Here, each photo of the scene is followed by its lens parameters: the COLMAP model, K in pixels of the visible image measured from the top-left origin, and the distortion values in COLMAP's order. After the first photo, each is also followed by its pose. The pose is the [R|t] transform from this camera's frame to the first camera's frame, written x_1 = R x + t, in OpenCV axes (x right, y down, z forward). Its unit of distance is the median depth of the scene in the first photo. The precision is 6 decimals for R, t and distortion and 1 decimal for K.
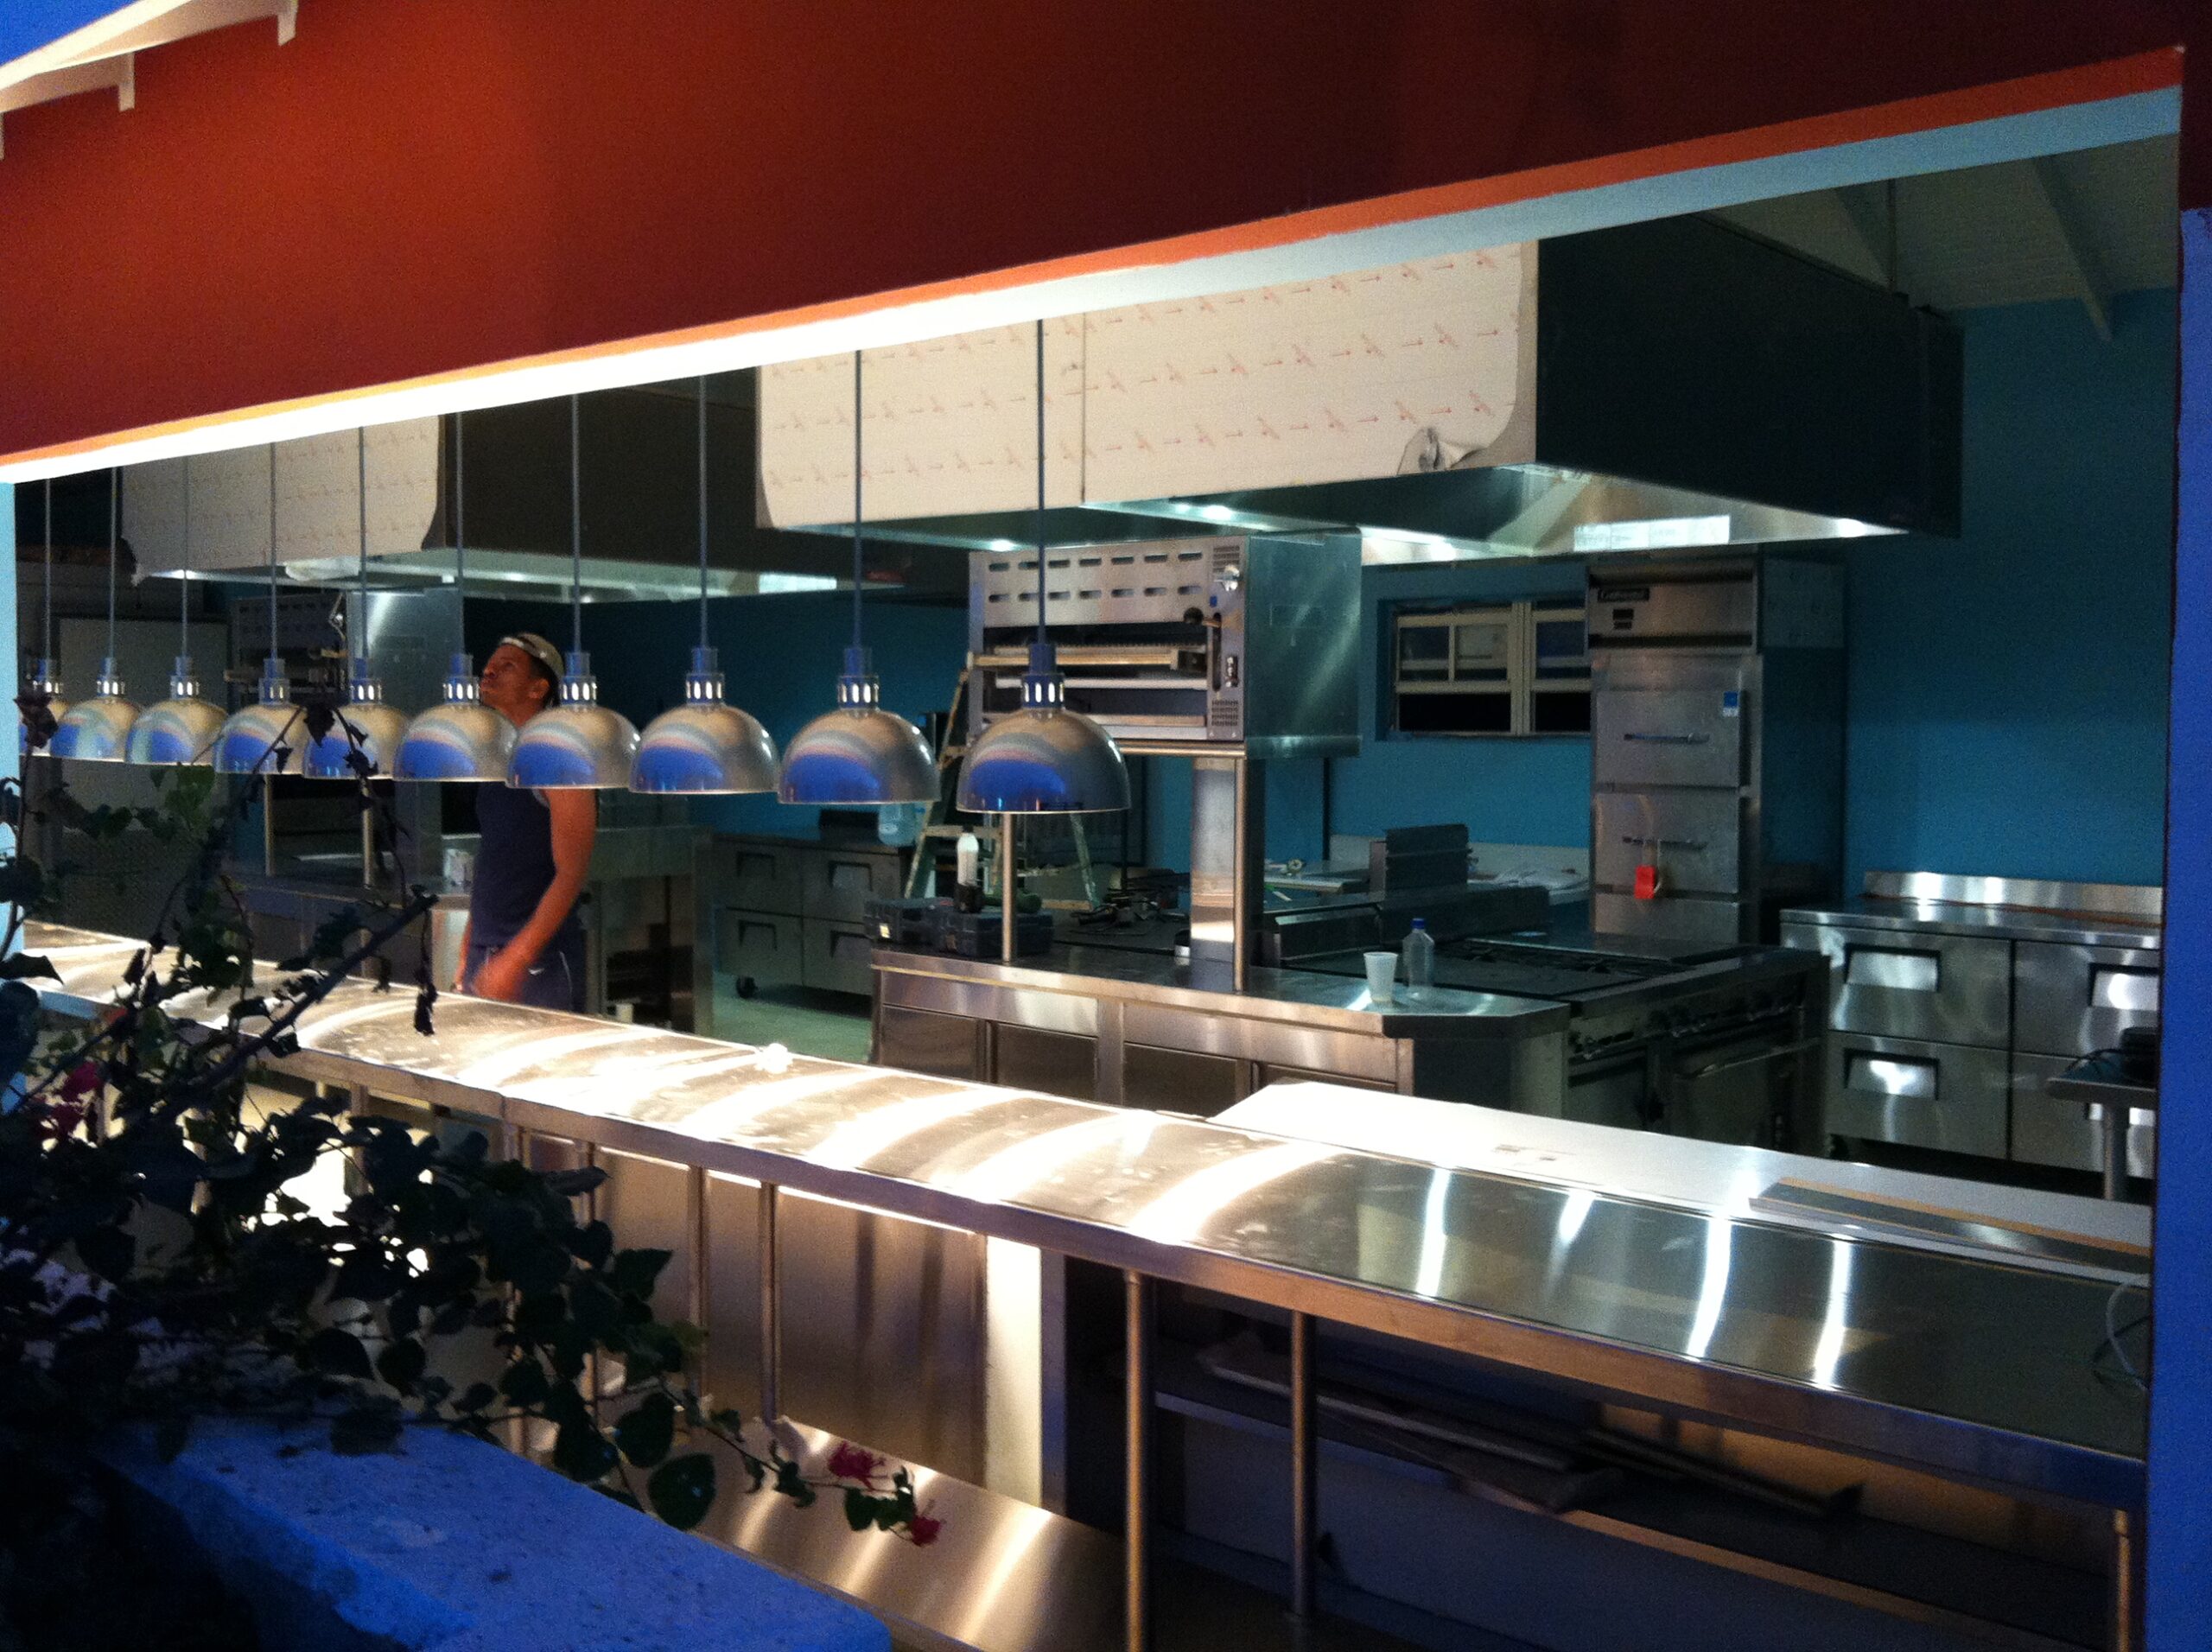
lens RADIAL K [[2064.6, 0, 1107.4], [0, 2064.6, 816.1], [0, 0, 1]] dist [0.020601, 0.000000]
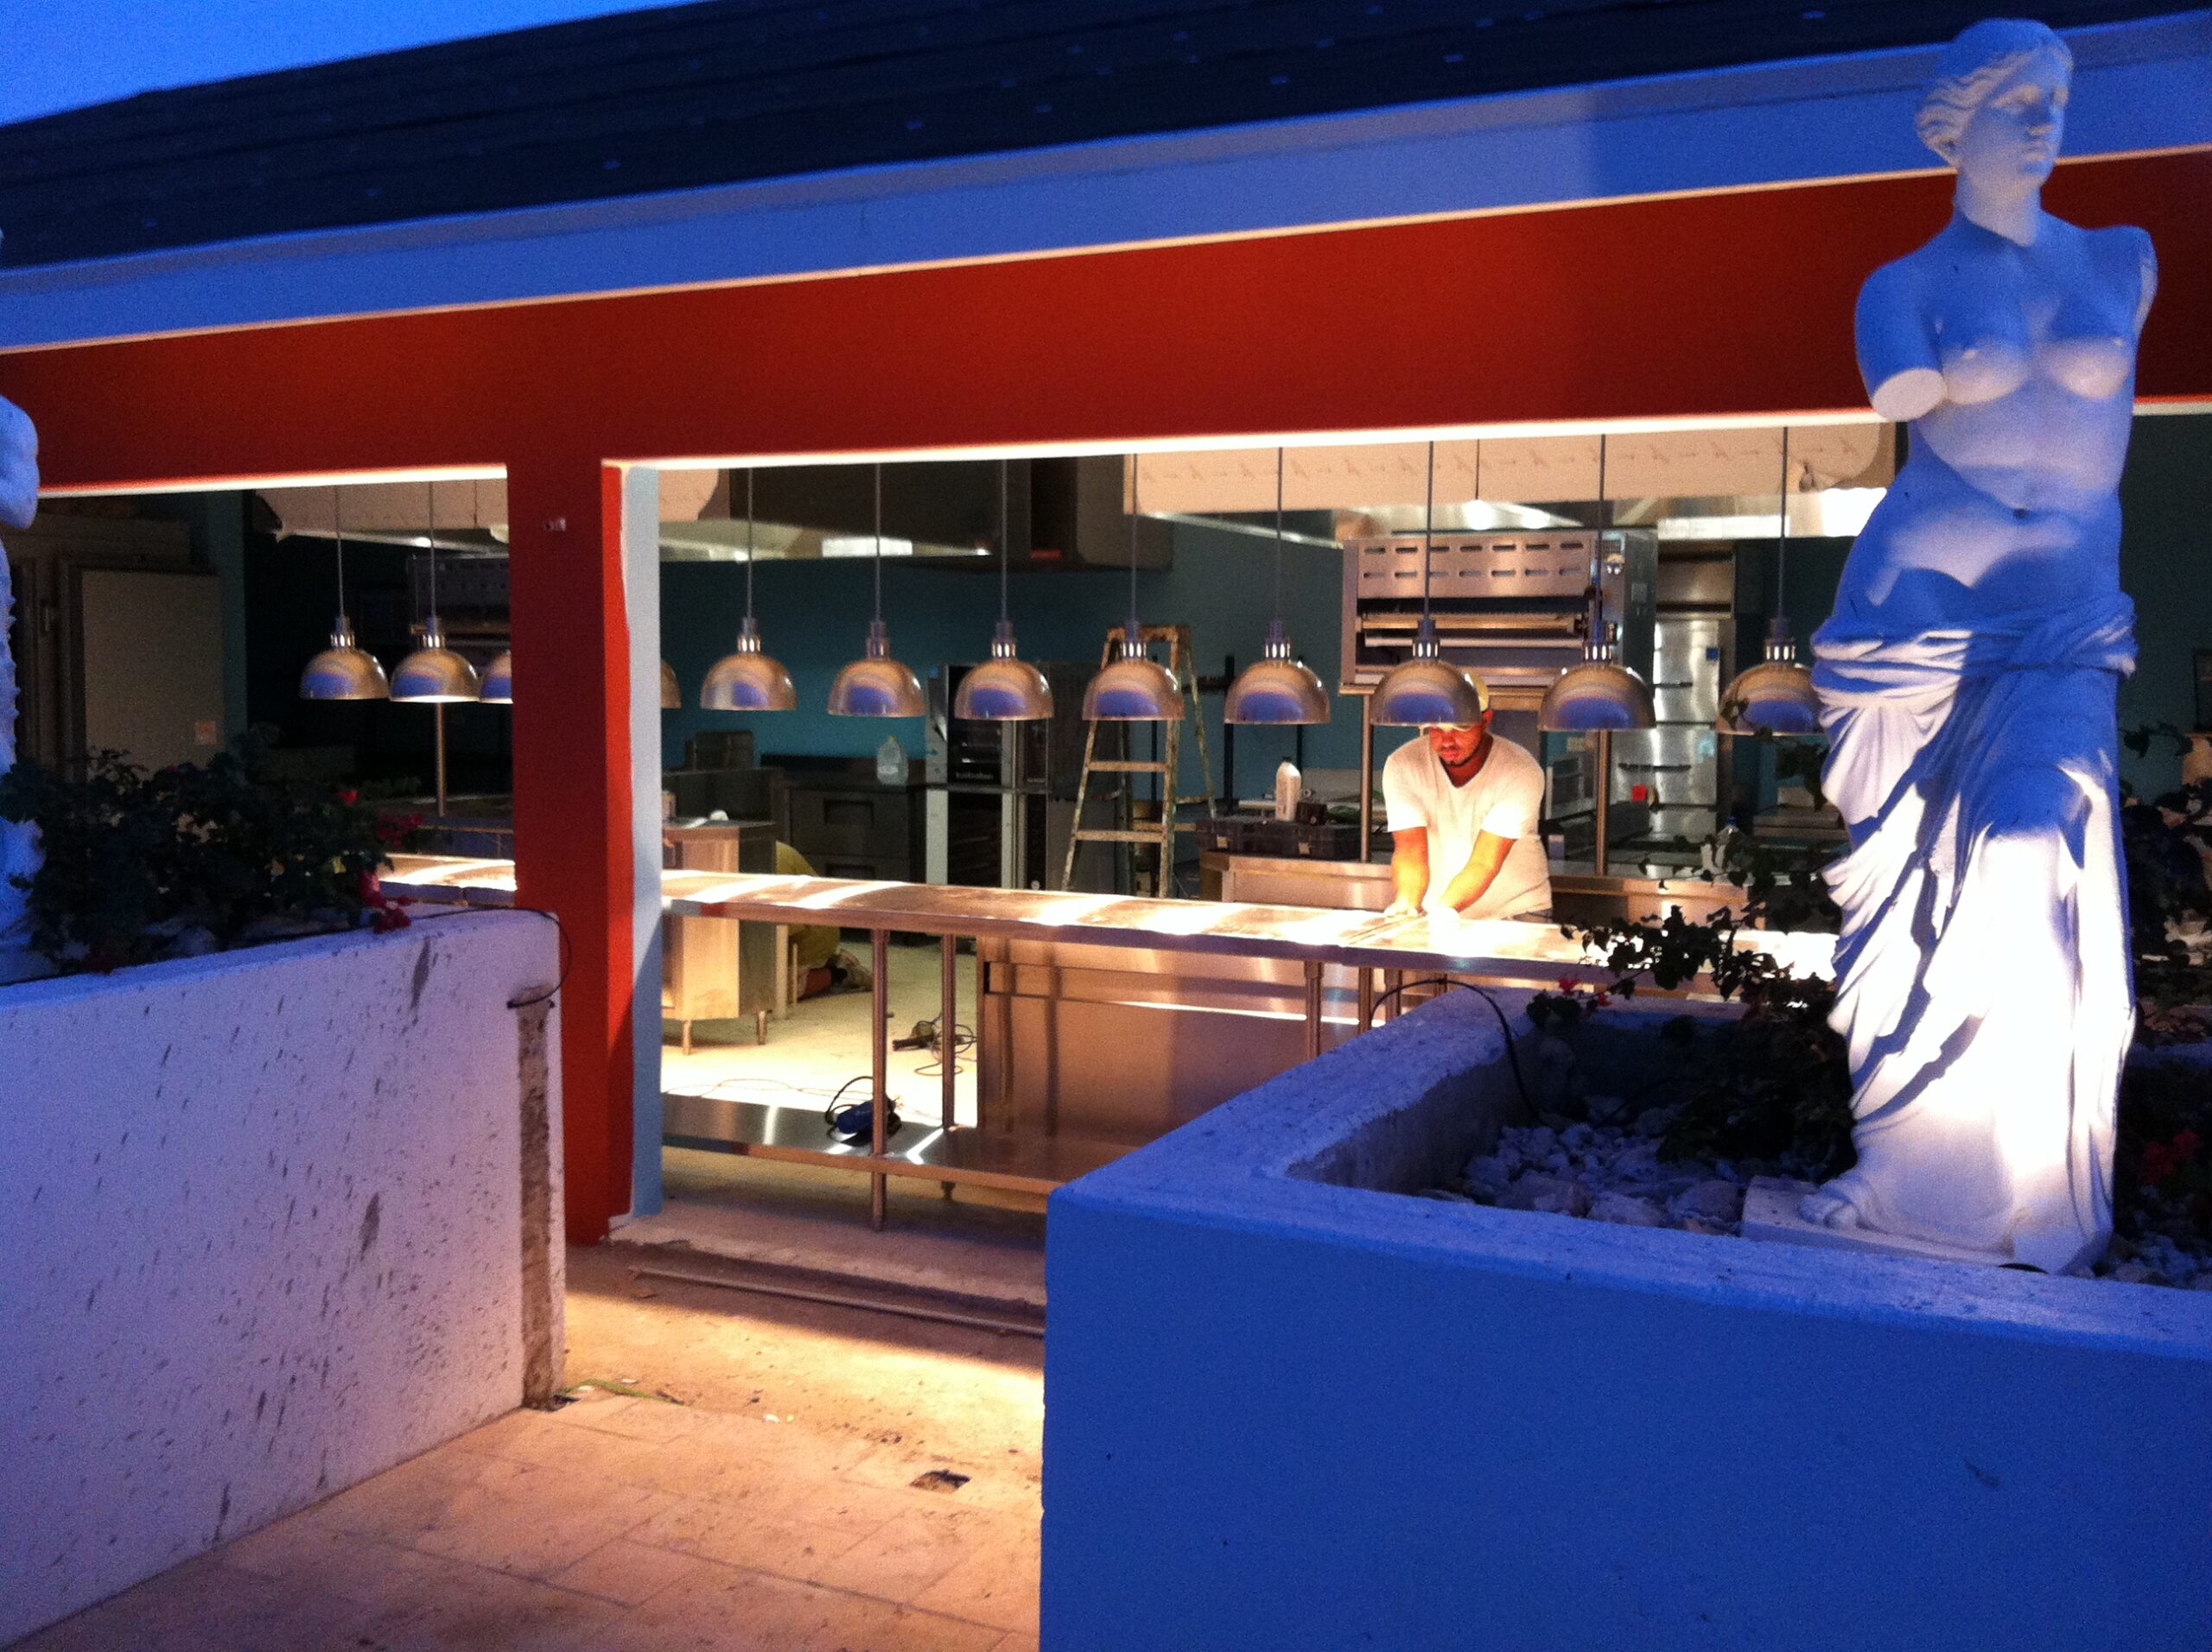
lens RADIAL K [[2064.6, 0, 1102.6], [0, 2064.6, 830.2], [0, 0, 1]] dist [0.020601, 0.000000]
pose [[0.962698, -0.021225, 0.269745, -0.556615], [0.013076, 0.999403, 0.031971, 0.008972], [-0.270263, -0.027251, 0.962401, -0.185879]]
